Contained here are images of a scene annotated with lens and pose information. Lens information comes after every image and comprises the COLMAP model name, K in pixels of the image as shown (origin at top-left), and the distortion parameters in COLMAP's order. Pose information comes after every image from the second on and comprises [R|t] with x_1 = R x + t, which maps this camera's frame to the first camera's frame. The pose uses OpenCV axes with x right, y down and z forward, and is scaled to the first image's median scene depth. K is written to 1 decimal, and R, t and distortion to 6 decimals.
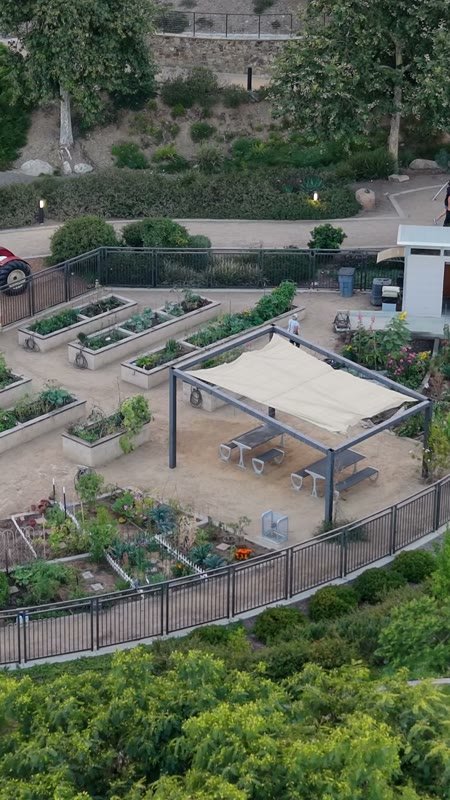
lens RADIAL K [[2012.1, 0, 225.0], [0, 2012.1, 400.0], [0, 0, 1]] dist [0.265117, -0.876568]
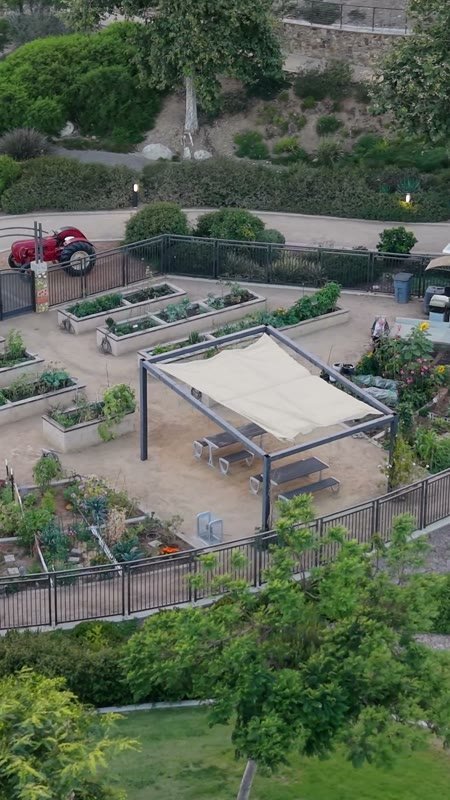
lens RADIAL K [[2012.1, 0, 225.0], [0, 2012.1, 400.0], [0, 0, 1]] dist [0.265117, -0.876568]
pose [[0.979033, 0.086033, -0.184643, 0.161964], [-0.084890, 0.996290, 0.014104, -0.011015], [0.185171, 0.001866, 0.982705, 0.026622]]
